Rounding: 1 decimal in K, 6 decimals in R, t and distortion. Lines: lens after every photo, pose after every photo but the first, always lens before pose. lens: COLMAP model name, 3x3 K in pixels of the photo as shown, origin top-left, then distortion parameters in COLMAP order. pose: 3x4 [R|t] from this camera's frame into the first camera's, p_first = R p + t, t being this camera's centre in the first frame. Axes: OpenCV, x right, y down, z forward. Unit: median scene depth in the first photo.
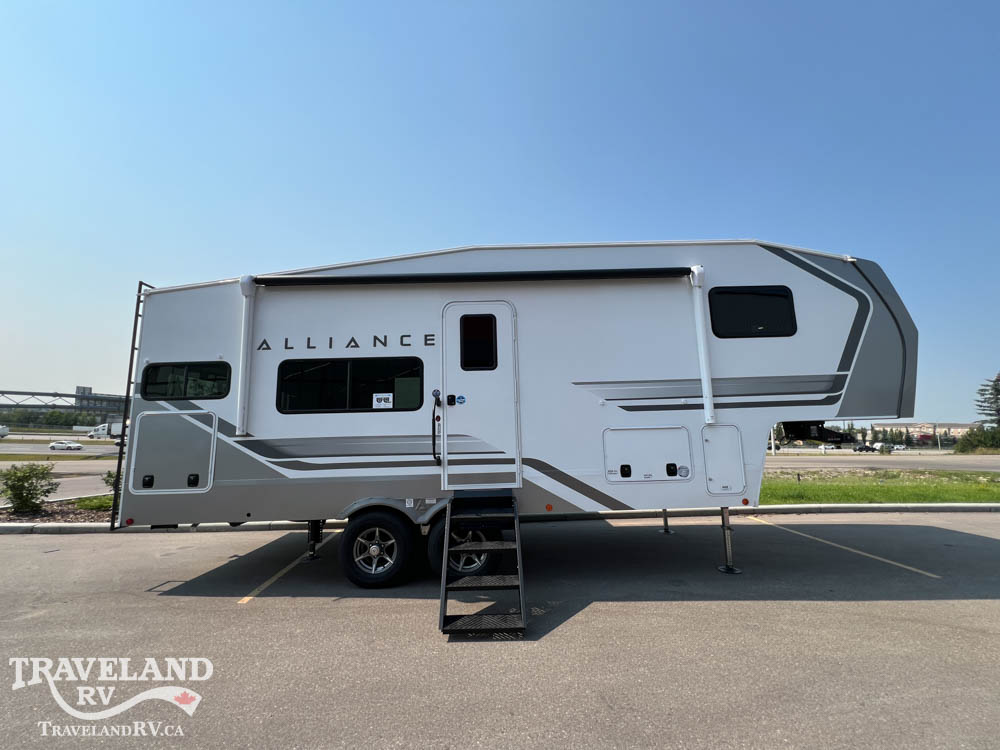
lens RADIAL K [[399.1, 0, 497.8], [0, 399.1, 374.0], [0, 0, 1]] dist [-0.000264, -0.000037]
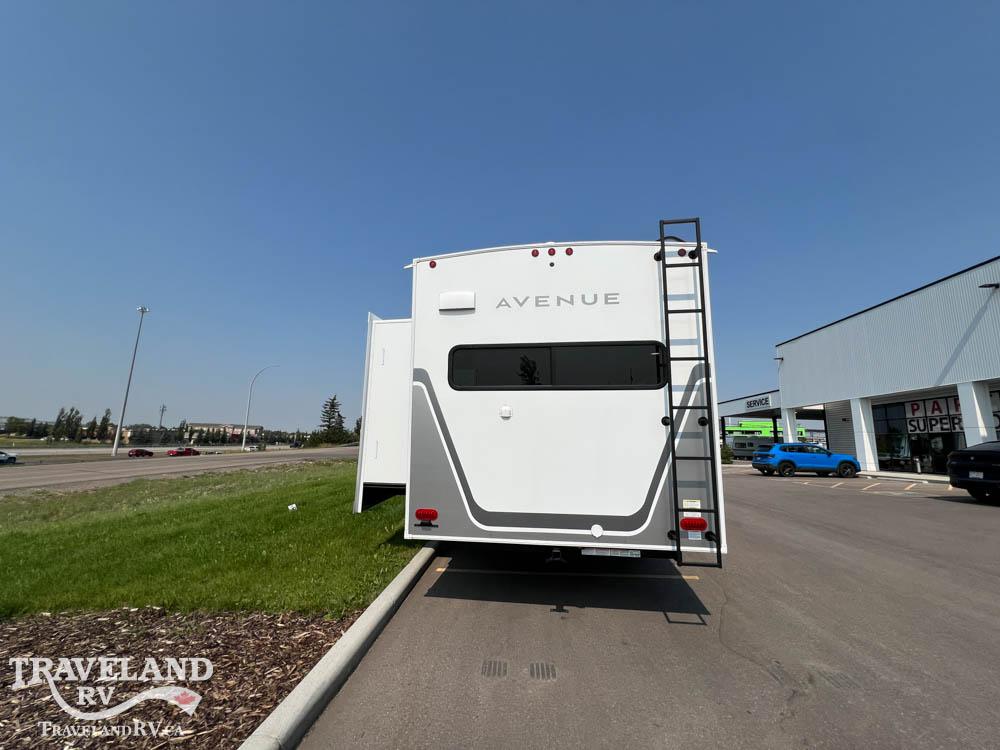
lens RADIAL K [[399.1, 0, 497.1], [0, 399.1, 376.3], [0, 0, 1]] dist [-0.000264, -0.000037]
pose [[0.146605, 0.148498, 0.977985, -1.761156], [-0.157586, 0.979548, -0.125112, 0.210008], [-0.976562, -0.135774, 0.167007, 1.308849]]
